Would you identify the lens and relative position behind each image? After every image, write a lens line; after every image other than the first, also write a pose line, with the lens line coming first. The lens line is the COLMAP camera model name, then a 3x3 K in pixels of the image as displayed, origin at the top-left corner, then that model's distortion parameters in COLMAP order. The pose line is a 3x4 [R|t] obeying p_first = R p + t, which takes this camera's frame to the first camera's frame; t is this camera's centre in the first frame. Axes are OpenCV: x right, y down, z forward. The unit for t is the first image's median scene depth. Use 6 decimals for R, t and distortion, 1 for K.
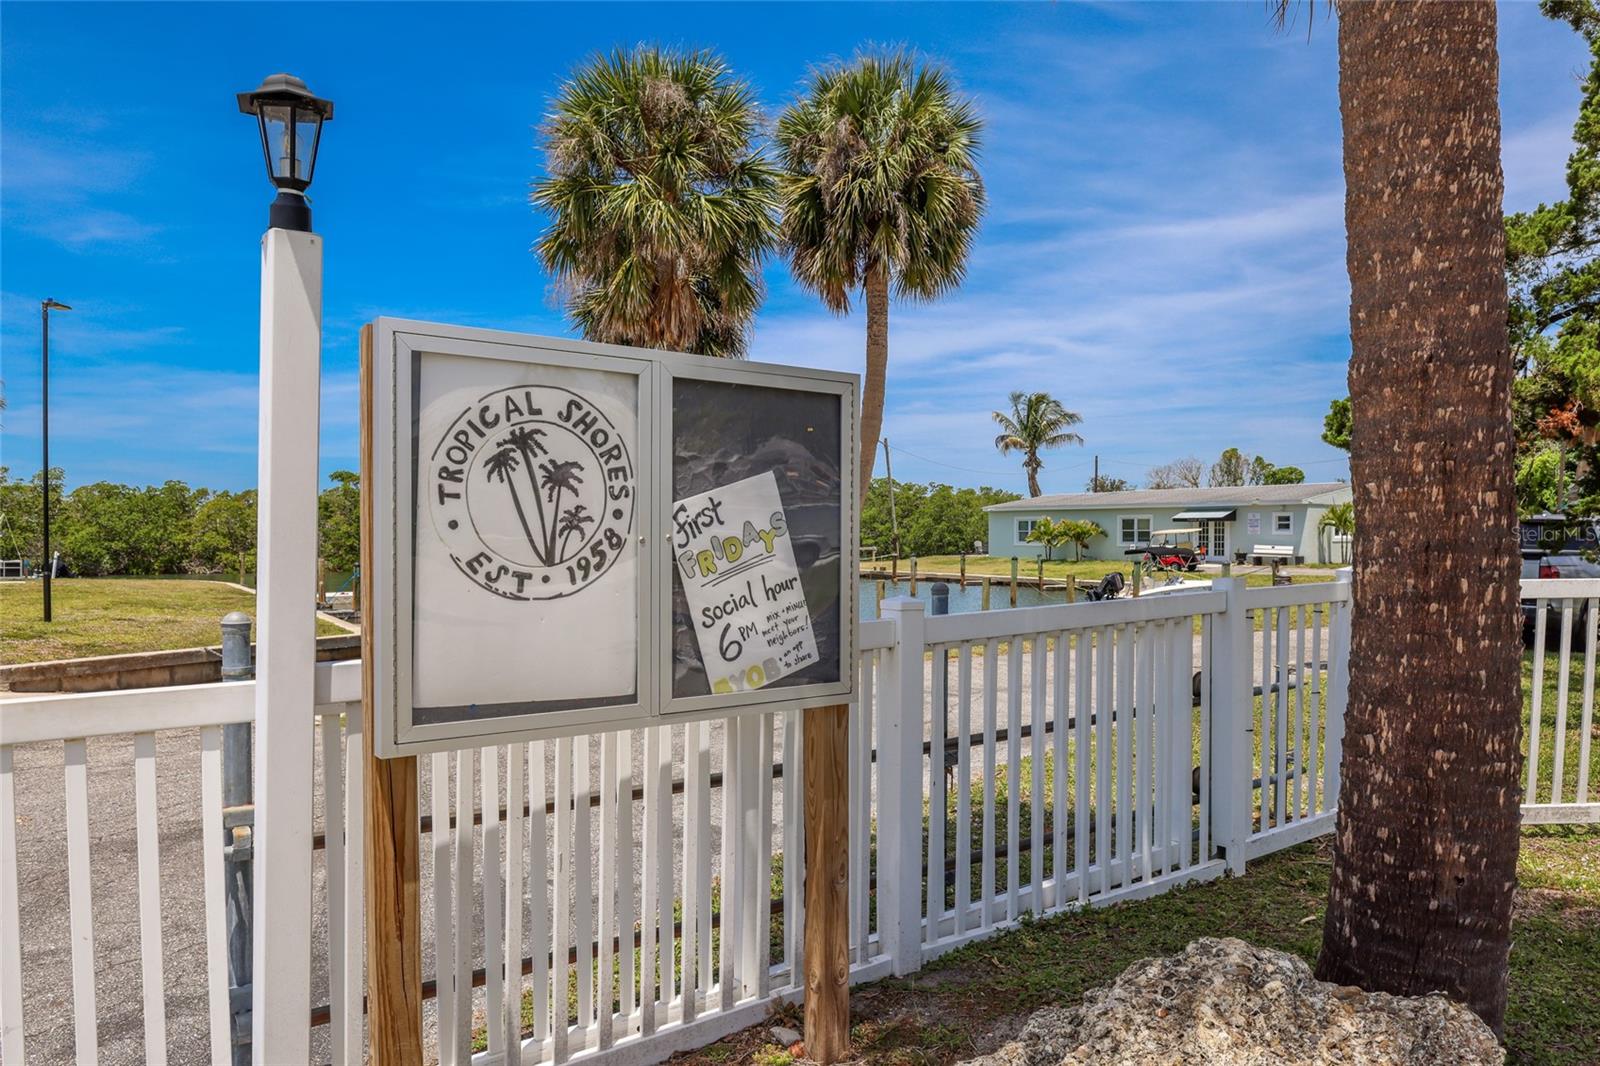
lens RADIAL K [[1004.5, 0, 800.0], [0, 1004.5, 533.0], [0, 0, 1]] dist [-0.019710, 0.001505]
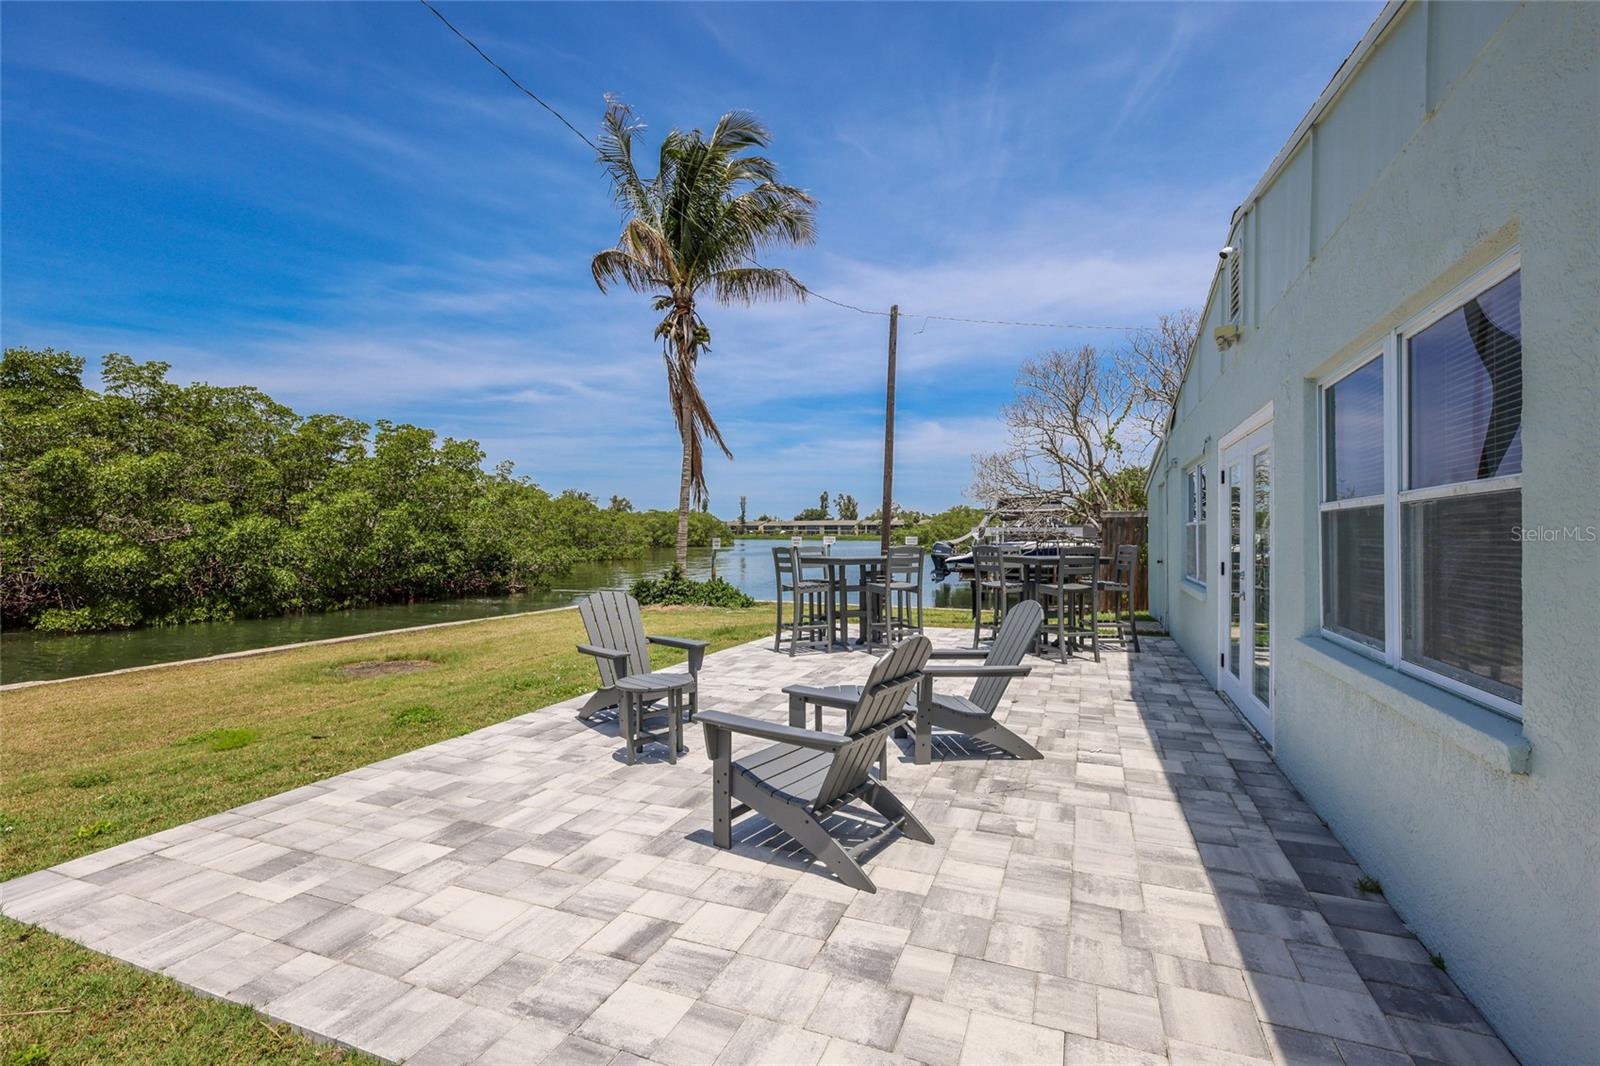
lens RADIAL K [[705.4, 0, 800.0], [0, 705.4, 533.0], [0, 0, 1]] dist [-0.002509, 0.000436]
pose [[0.794544, -0.007411, 0.607161, 0.145783], [0.004315, 0.999969, 0.006559, -0.000108], [-0.607191, -0.002591, 0.794552, 1.018156]]
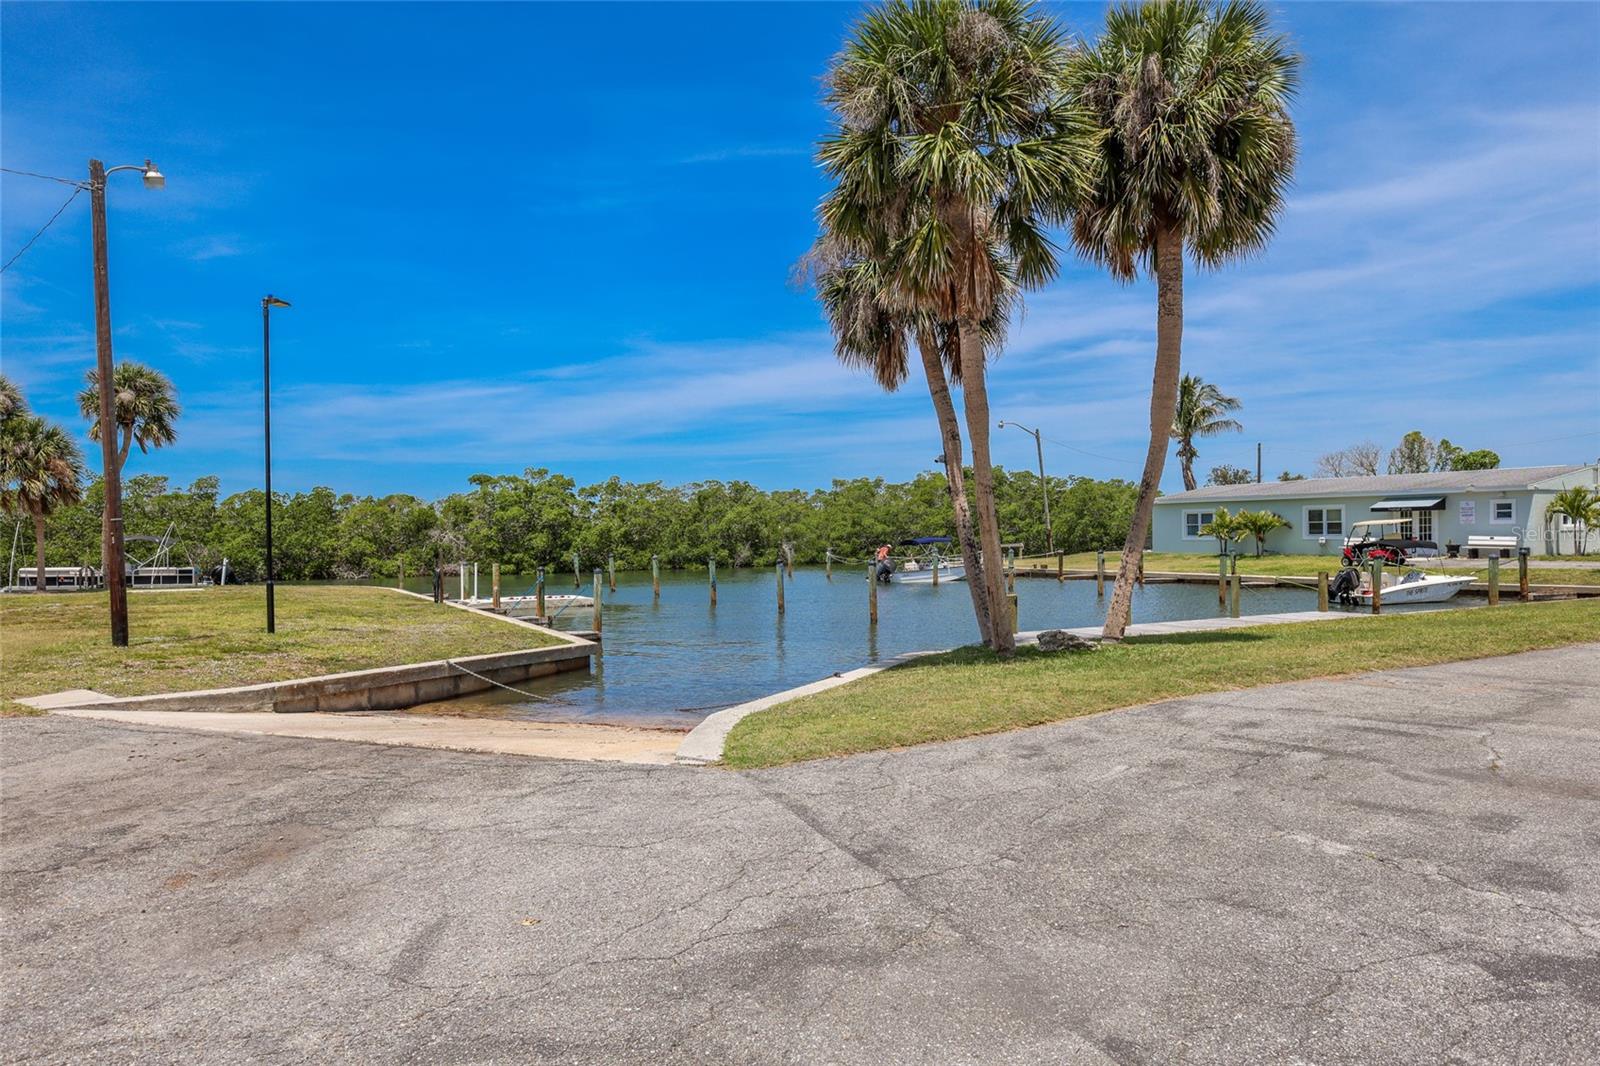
lens RADIAL K [[1008.8, 0, 800.0], [0, 1008.8, 533.0], [0, 0, 1]] dist [-0.007573, -0.001980]
pose [[0.995896, -0.013929, -0.089427, -0.063601], [0.014129, 0.999899, 0.001598, -0.000645], [0.089396, -0.002855, 0.995992, 0.031405]]
